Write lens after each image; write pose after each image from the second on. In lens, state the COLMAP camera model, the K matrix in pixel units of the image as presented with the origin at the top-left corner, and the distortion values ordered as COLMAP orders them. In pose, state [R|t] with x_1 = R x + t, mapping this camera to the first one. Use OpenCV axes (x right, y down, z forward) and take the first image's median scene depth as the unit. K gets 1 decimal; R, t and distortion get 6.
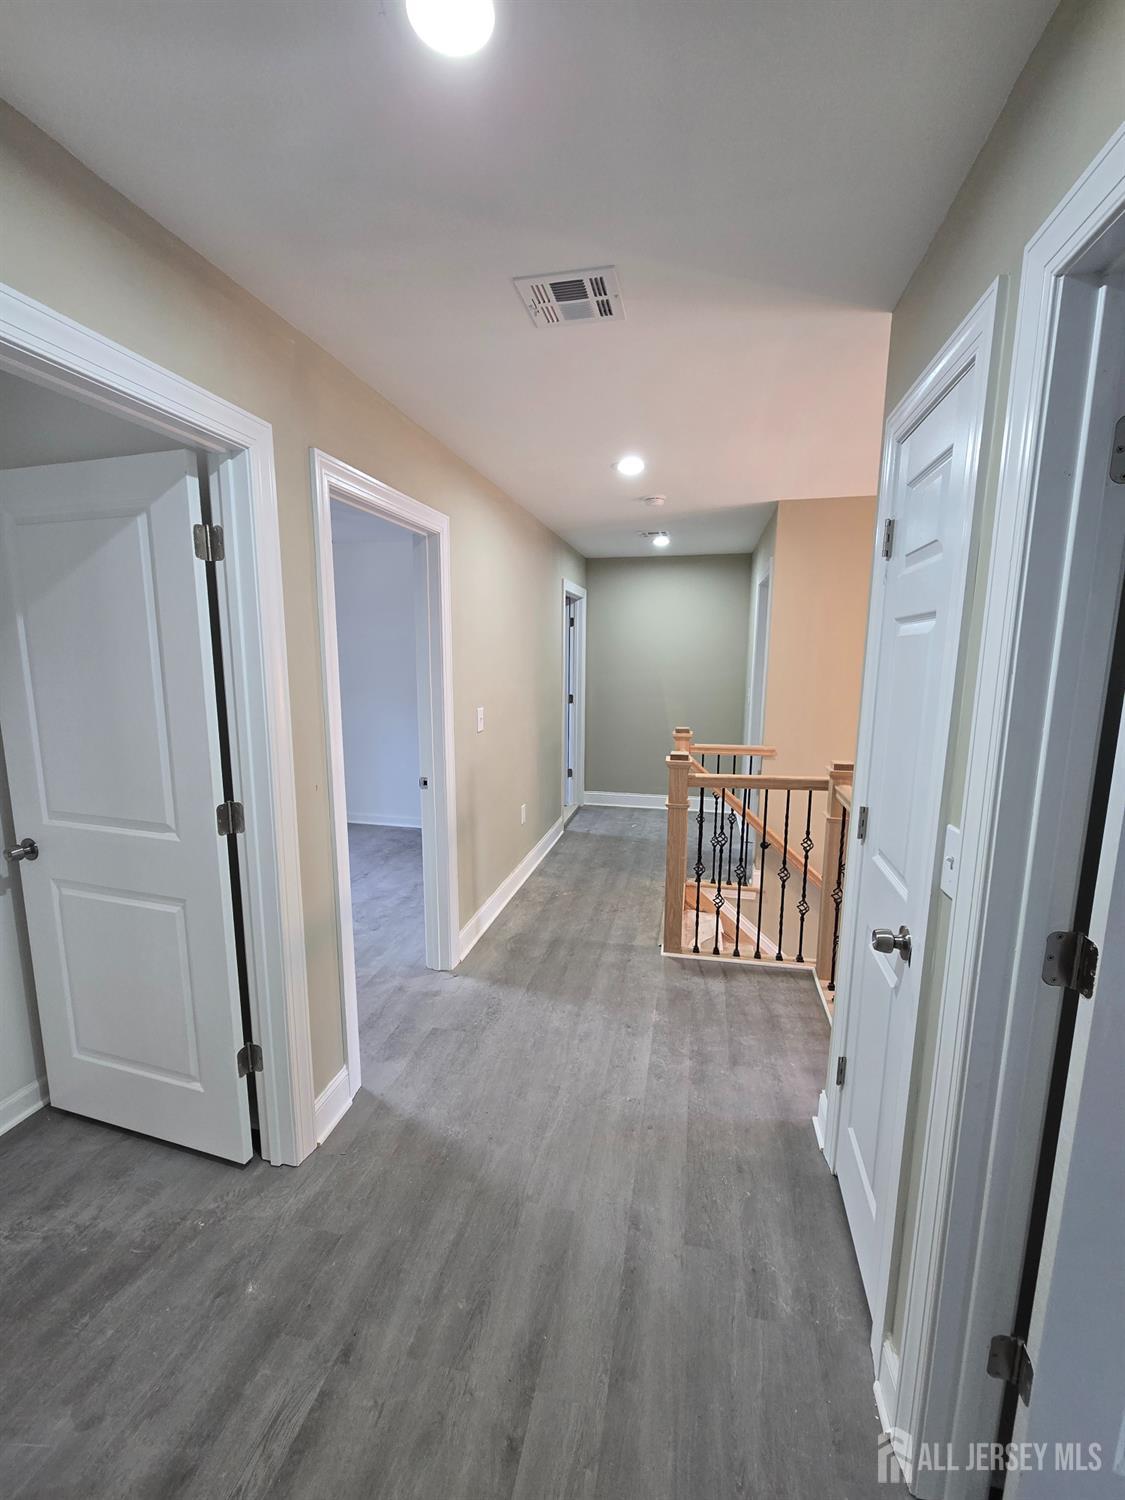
lens RADIAL K [[619.3, 0, 557.5], [0, 619.3, 750.2], [0, 0, 1]] dist [-0.000891, 0.001566]
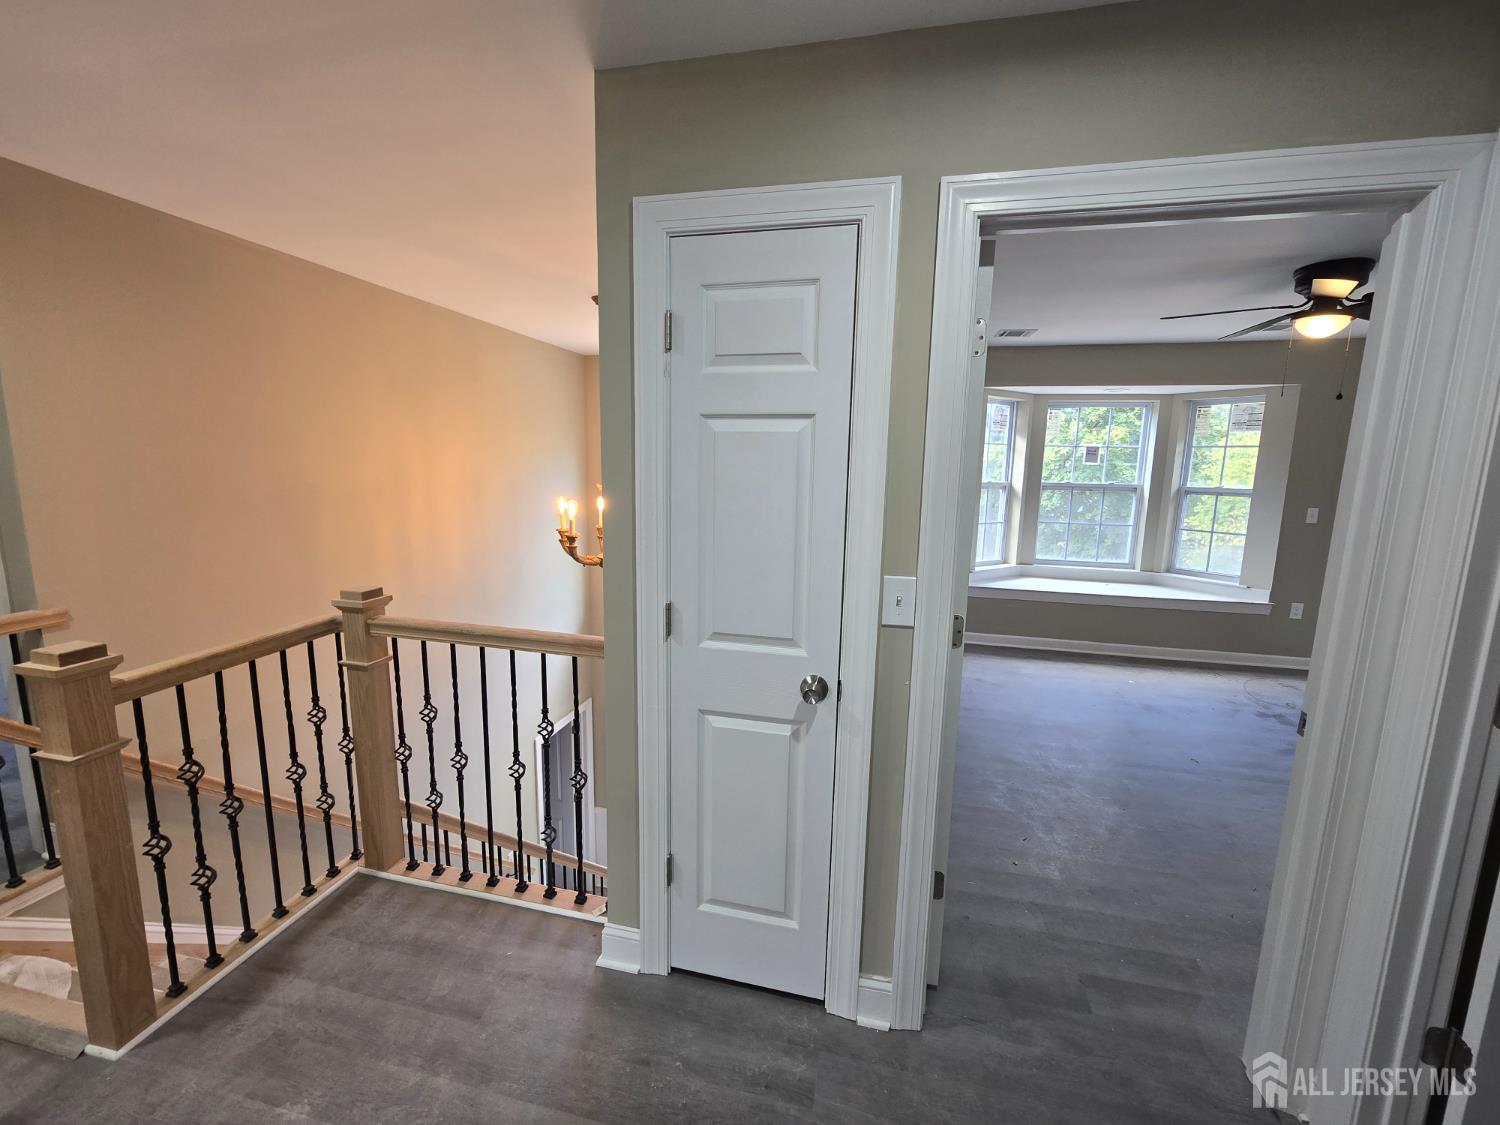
lens RADIAL K [[619.3, 0, 747.8], [0, 619.3, 565.8], [0, 0, 1]] dist [-0.000891, 0.001566]
pose [[0.001050, -0.168734, 0.985661, -0.339431], [0.139019, 0.976115, 0.166952, -0.083289], [-0.990289, 0.136851, 0.024482, 0.604344]]
